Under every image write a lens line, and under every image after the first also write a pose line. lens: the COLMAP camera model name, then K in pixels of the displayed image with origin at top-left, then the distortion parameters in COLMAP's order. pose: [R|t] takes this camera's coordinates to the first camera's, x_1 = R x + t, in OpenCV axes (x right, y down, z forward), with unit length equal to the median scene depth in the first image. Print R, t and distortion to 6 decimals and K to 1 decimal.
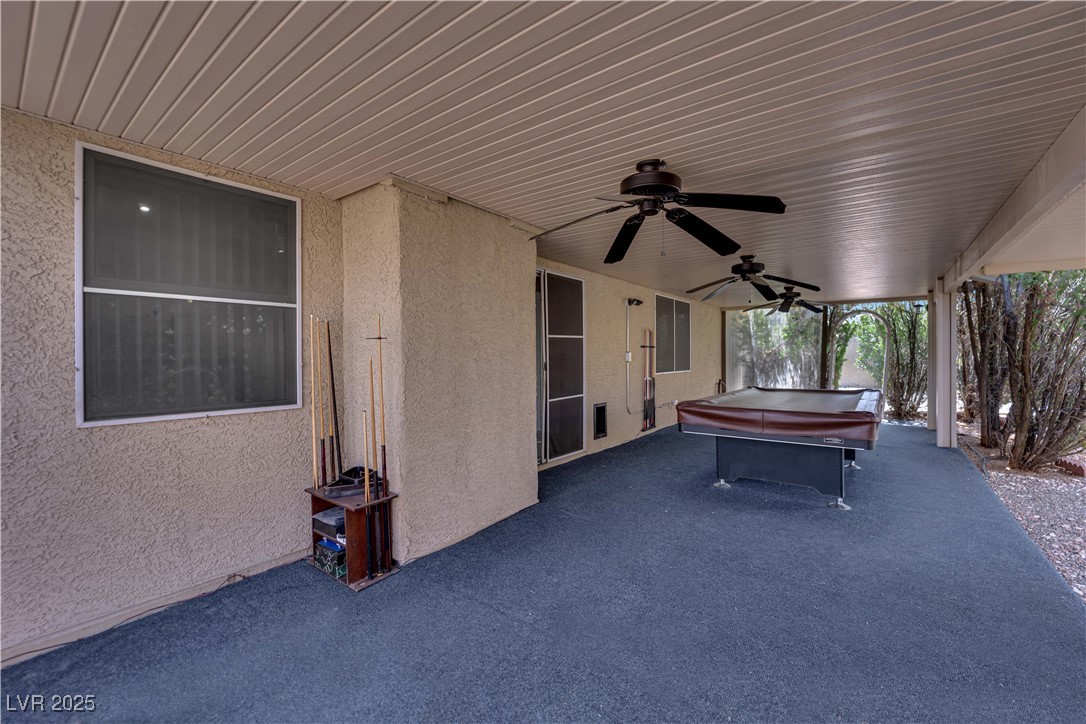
lens RADIAL K [[444.3, 0, 542.6], [0, 444.3, 361.3], [0, 0, 1]] dist [-0.011809, -0.000940]
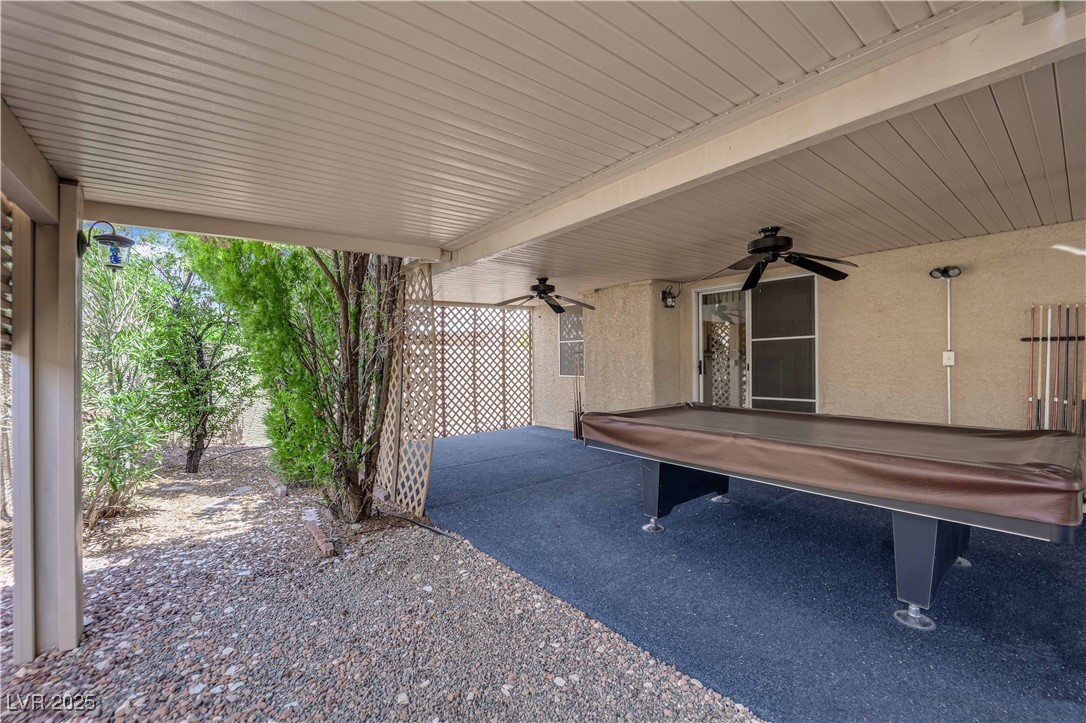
lens RADIAL K [[444.3, 0, 543.5], [0, 444.3, 360.2], [0, 0, 1]] dist [-0.011809, -0.000940]
pose [[-0.240682, 0.003218, -0.970599, 1.726446], [-0.007711, 0.999957, 0.005228, -0.012487], [0.970573, 0.008742, -0.240647, 1.081861]]
